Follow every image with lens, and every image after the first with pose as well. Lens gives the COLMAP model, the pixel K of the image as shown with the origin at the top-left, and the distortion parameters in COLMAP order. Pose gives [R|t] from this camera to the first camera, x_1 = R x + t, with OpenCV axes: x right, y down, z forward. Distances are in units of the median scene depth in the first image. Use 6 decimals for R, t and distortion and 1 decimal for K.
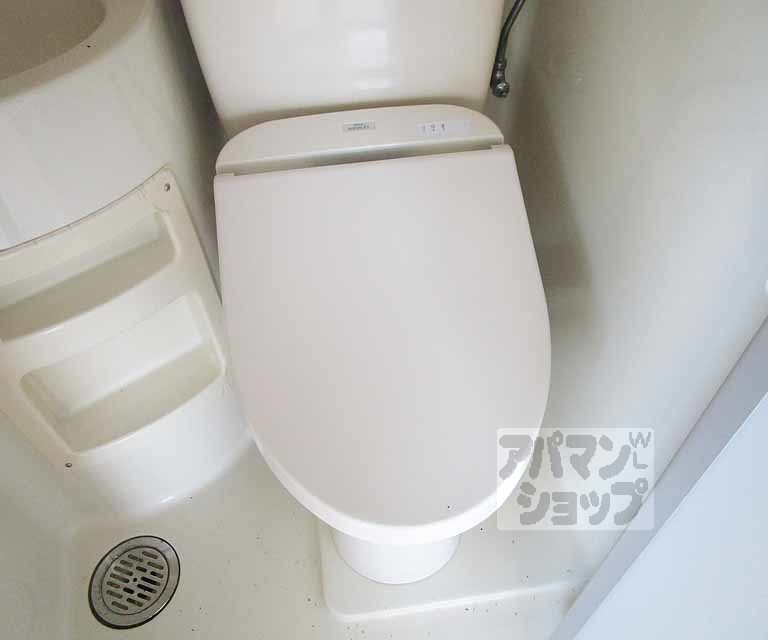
lens RADIAL K [[624.4, 0, 386.7], [0, 624.4, 319.3], [0, 0, 1]] dist [0.001332, -0.003638]
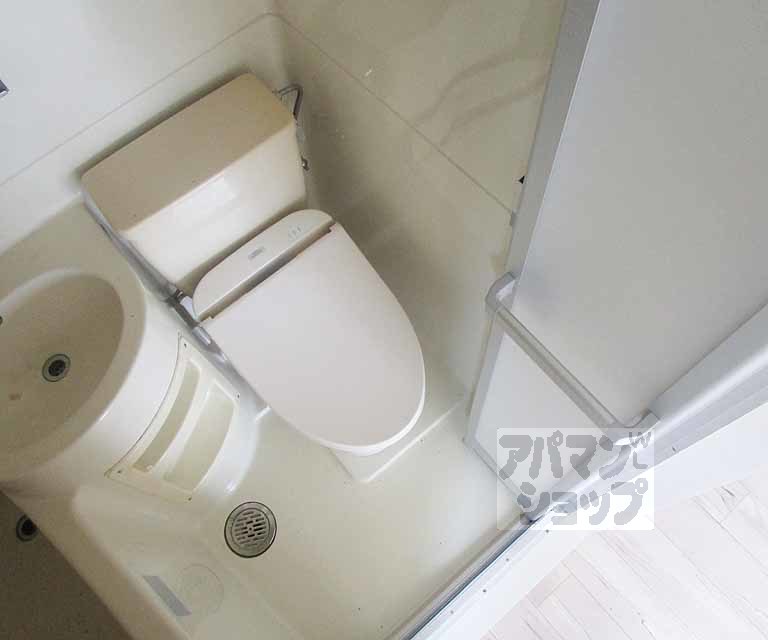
lens RADIAL K [[624.4, 0, 378.1], [0, 624.4, 317.1], [0, 0, 1]] dist [0.001332, -0.003638]
pose [[0.848568, -0.498743, 0.176600, -0.121764], [0.435585, 0.848011, 0.301900, -0.431233], [-0.300330, -0.179258, 0.936840, -0.588760]]
